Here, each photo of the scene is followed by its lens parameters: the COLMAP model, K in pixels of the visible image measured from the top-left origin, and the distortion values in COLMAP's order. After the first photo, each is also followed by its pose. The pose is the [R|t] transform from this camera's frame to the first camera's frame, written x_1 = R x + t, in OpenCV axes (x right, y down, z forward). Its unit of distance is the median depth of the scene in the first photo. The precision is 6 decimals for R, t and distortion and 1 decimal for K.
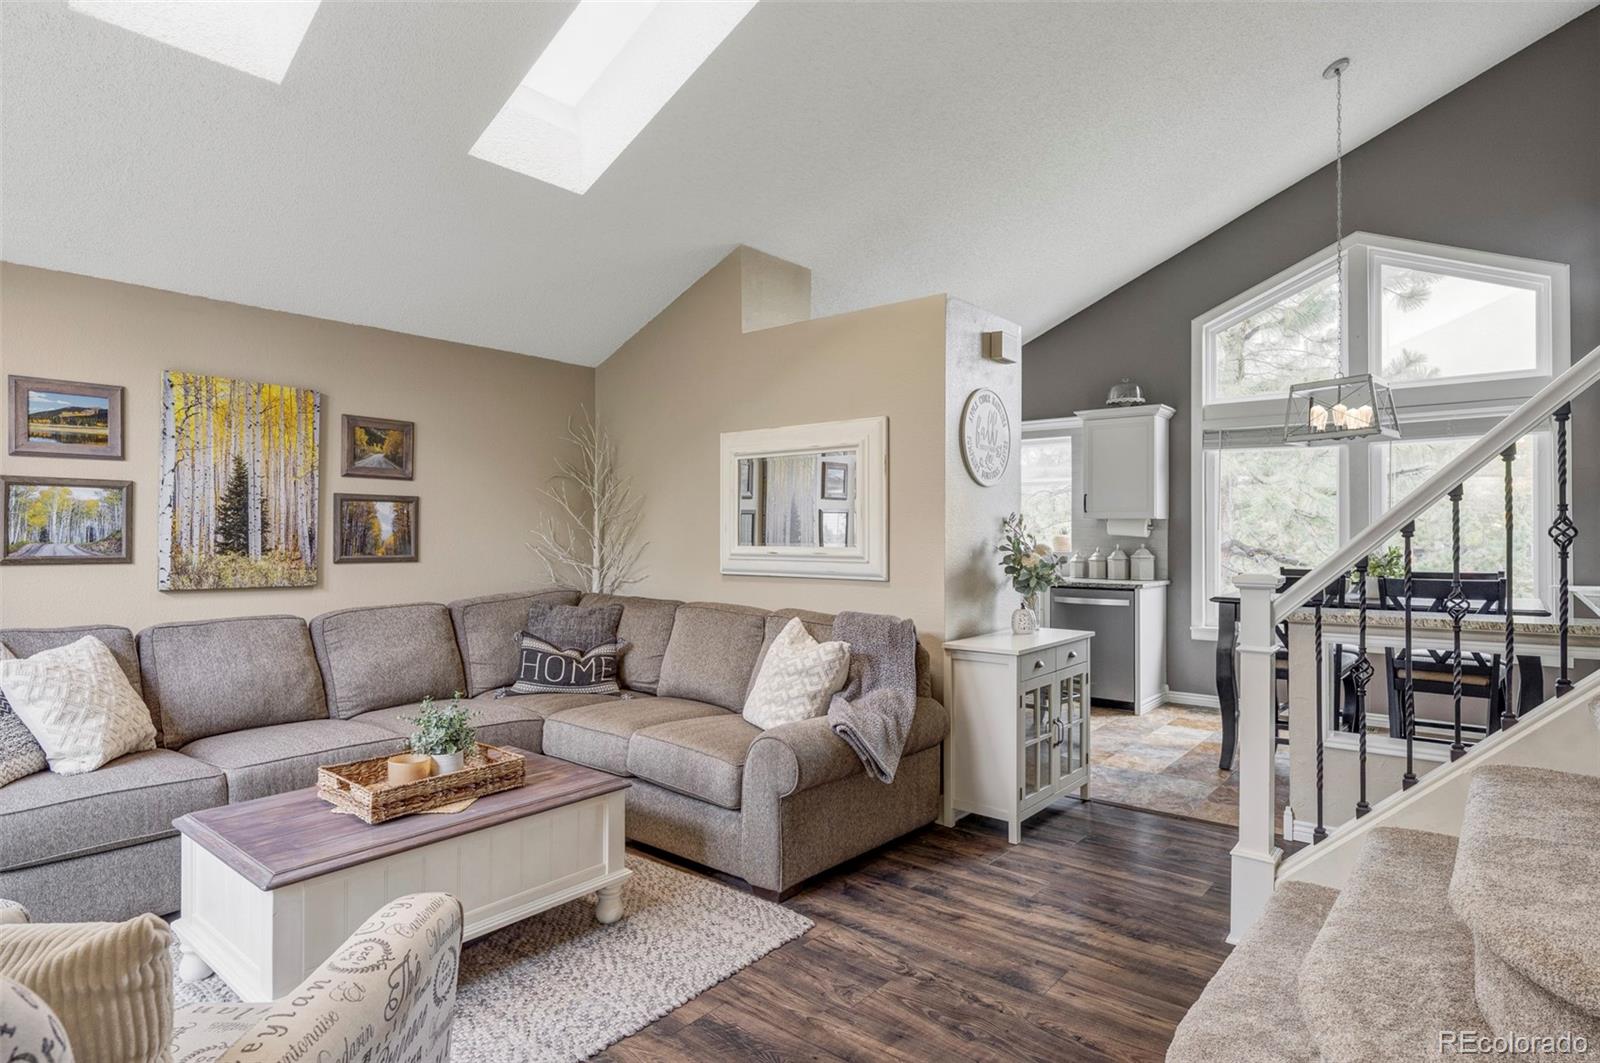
lens RADIAL K [[866.8, 0, 800.0], [0, 866.8, 532.6], [0, 0, 1]] dist [-0.009996, 0.004390]
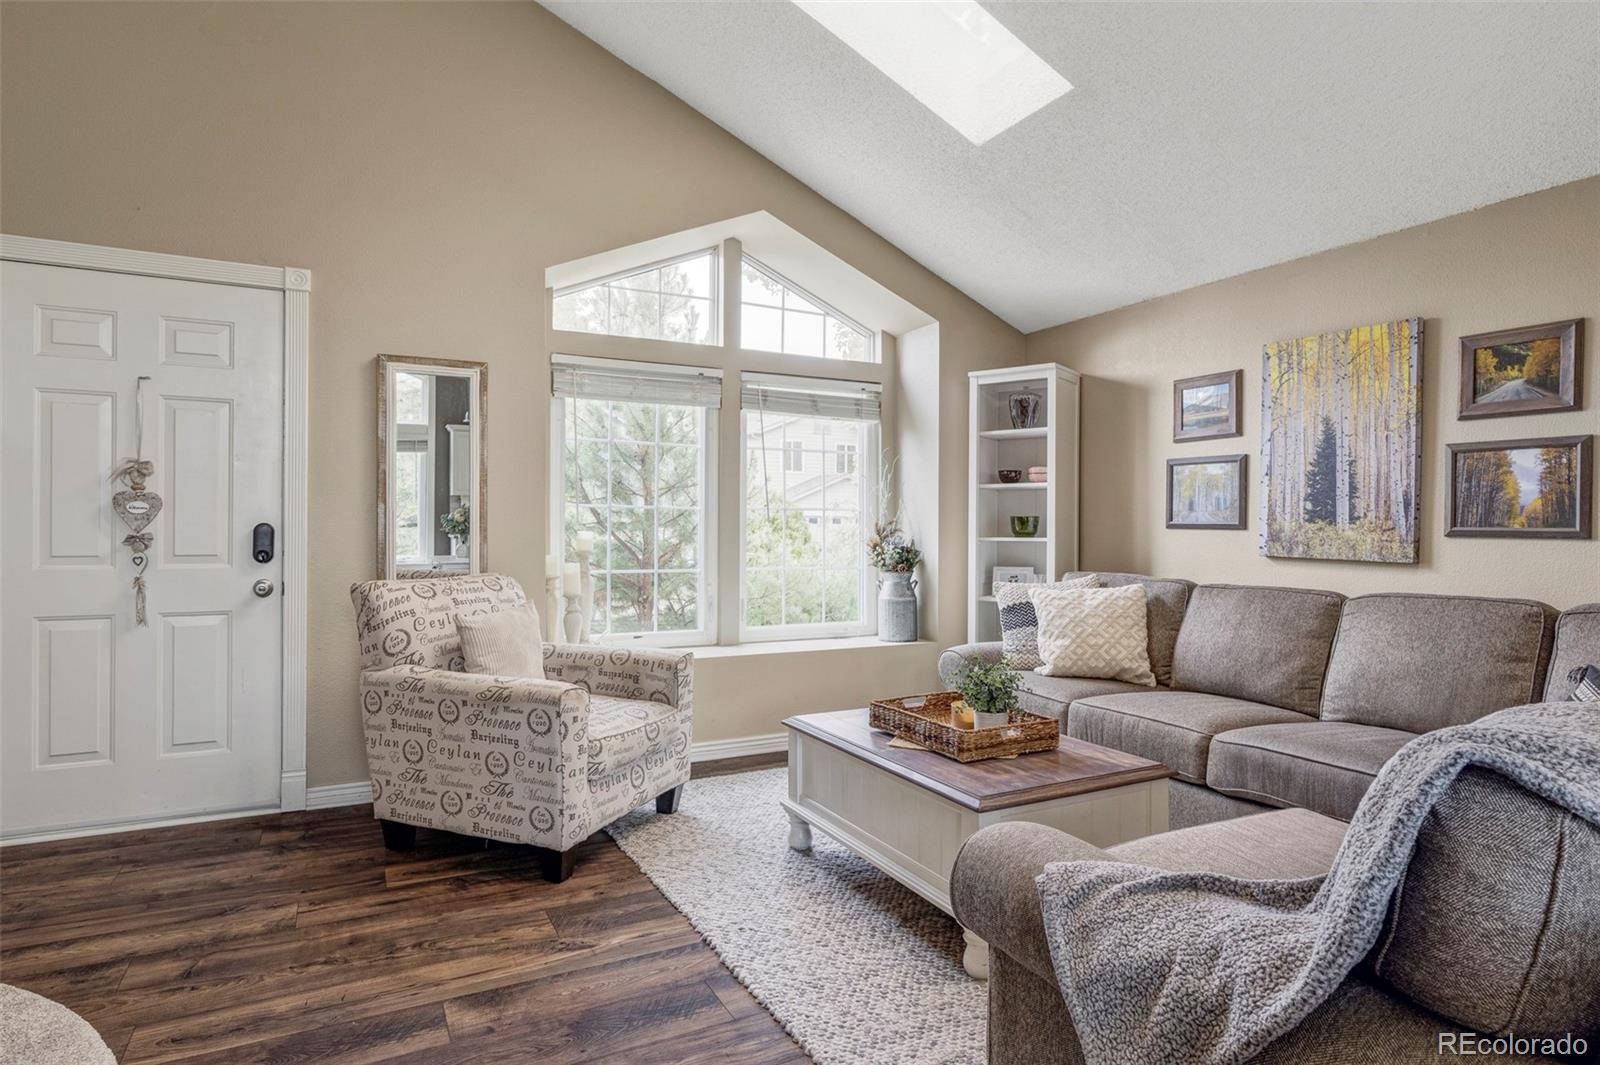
lens RADIAL K [[866.8, 0, 807.6], [0, 866.8, 526.1], [0, 0, 1]] dist [-0.009996, 0.004390]
pose [[-0.387810, -0.001846, -0.921738, 0.409526], [-0.003574, 0.999993, -0.000500, 0.030829], [0.921733, 0.003100, -0.387814, 0.840851]]
